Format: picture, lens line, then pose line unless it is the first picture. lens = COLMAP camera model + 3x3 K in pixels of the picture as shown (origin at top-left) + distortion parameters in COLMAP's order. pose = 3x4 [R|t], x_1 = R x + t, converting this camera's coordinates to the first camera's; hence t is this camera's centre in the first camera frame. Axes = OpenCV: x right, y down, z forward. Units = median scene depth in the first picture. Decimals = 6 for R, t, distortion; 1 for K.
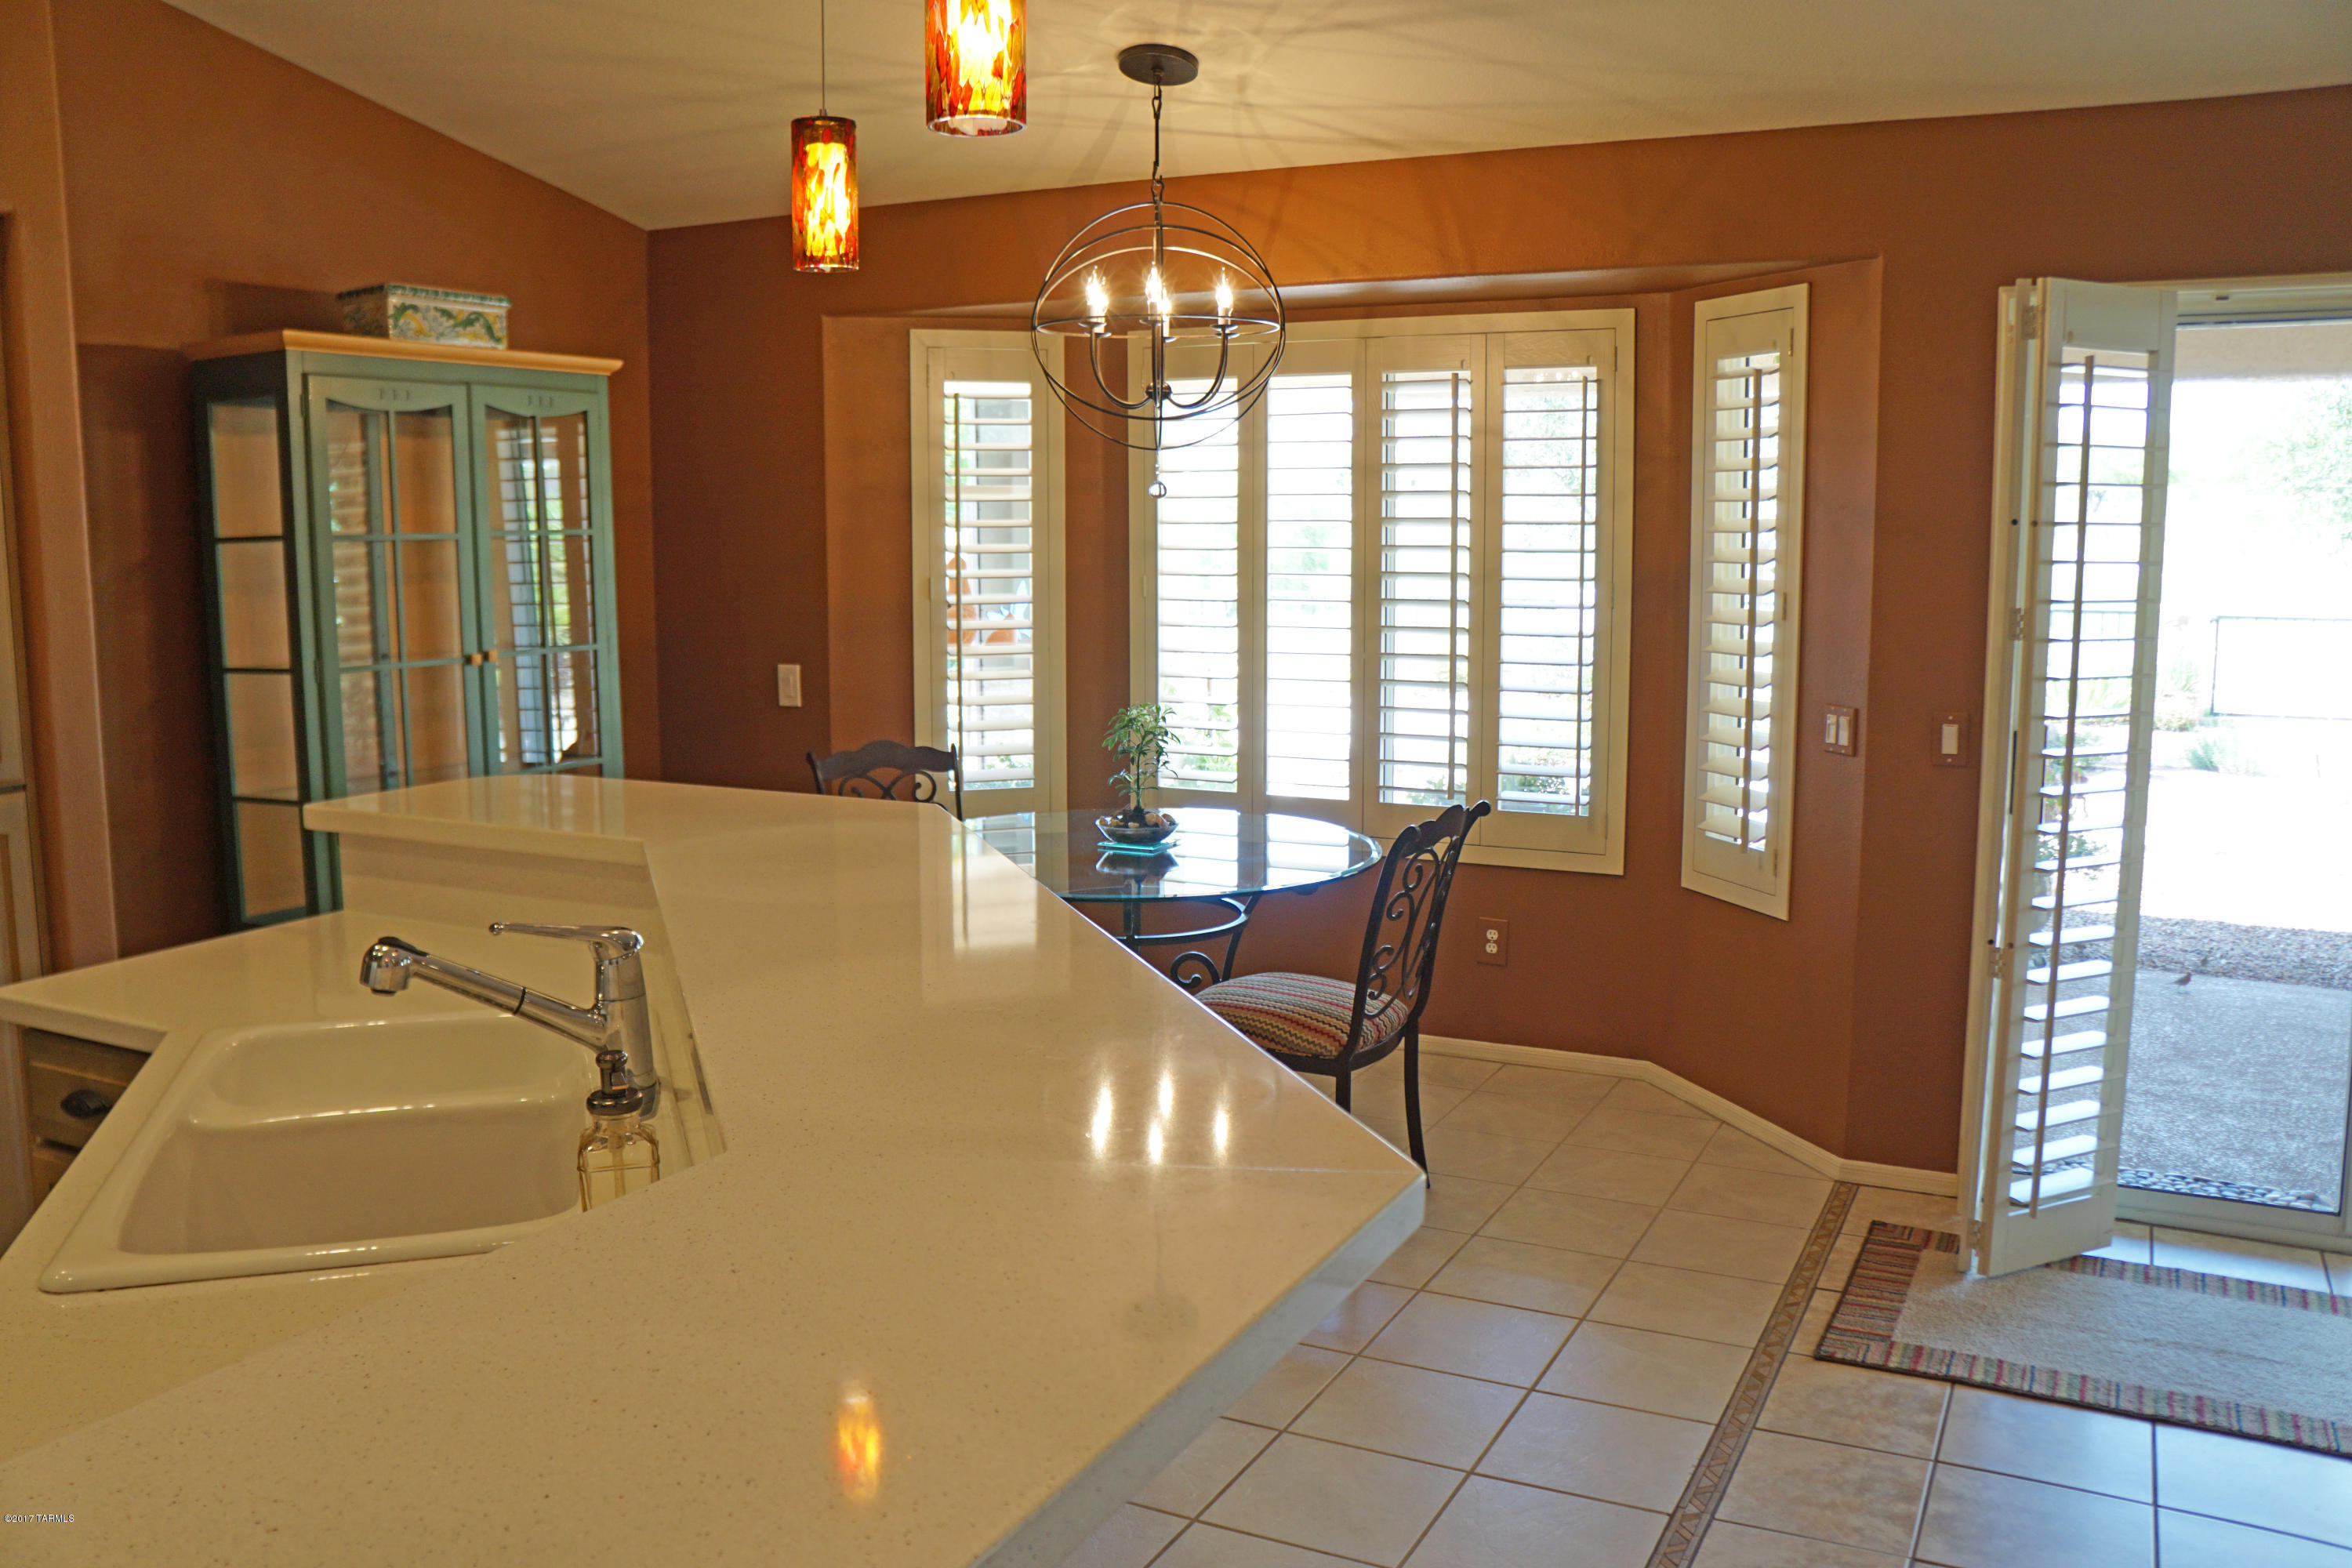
lens RADIAL K [[1925.8, 0, 1147.4], [0, 1925.8, 766.7], [0, 0, 1]] dist [-0.165411, 0.150896]
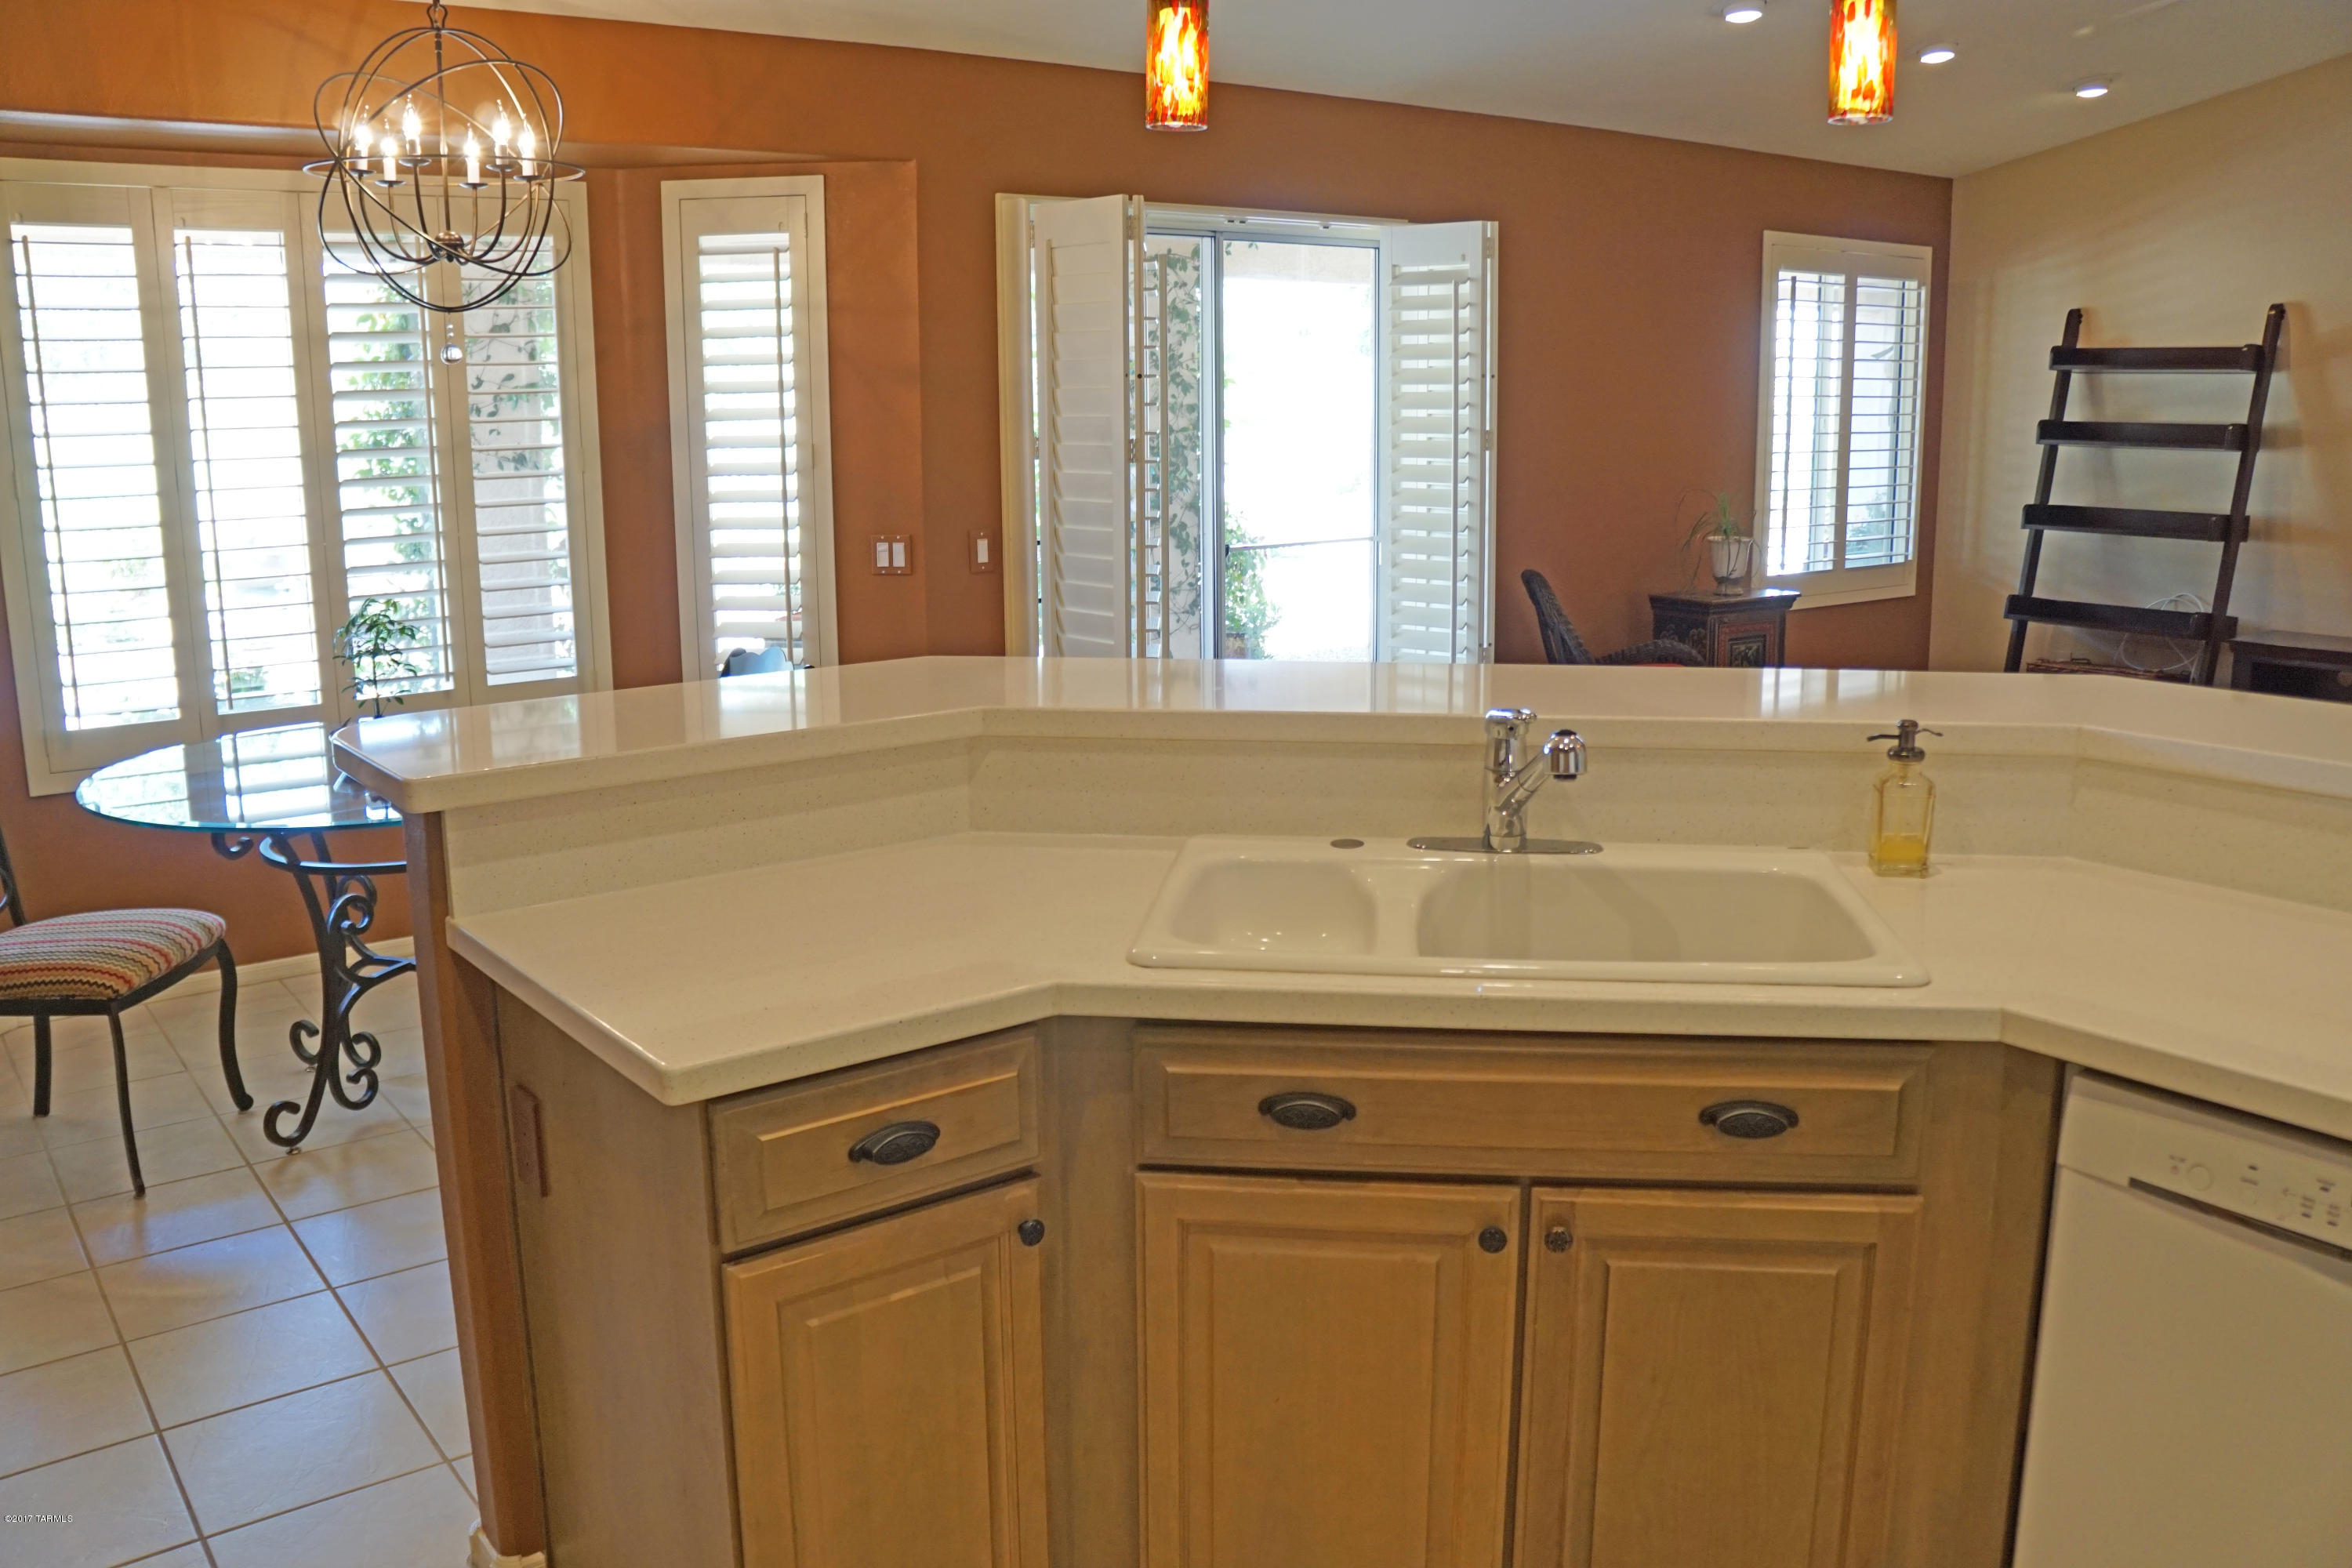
lens RADIAL K [[1925.8, 0, 1147.4], [0, 1925.8, 766.7], [0, 0, 1]] dist [-0.165411, 0.150896]
pose [[0.440945, -0.175435, 0.880222, -0.654223], [0.120856, 0.983385, 0.135454, -0.031885], [-0.889360, 0.046652, 0.454821, 0.304948]]
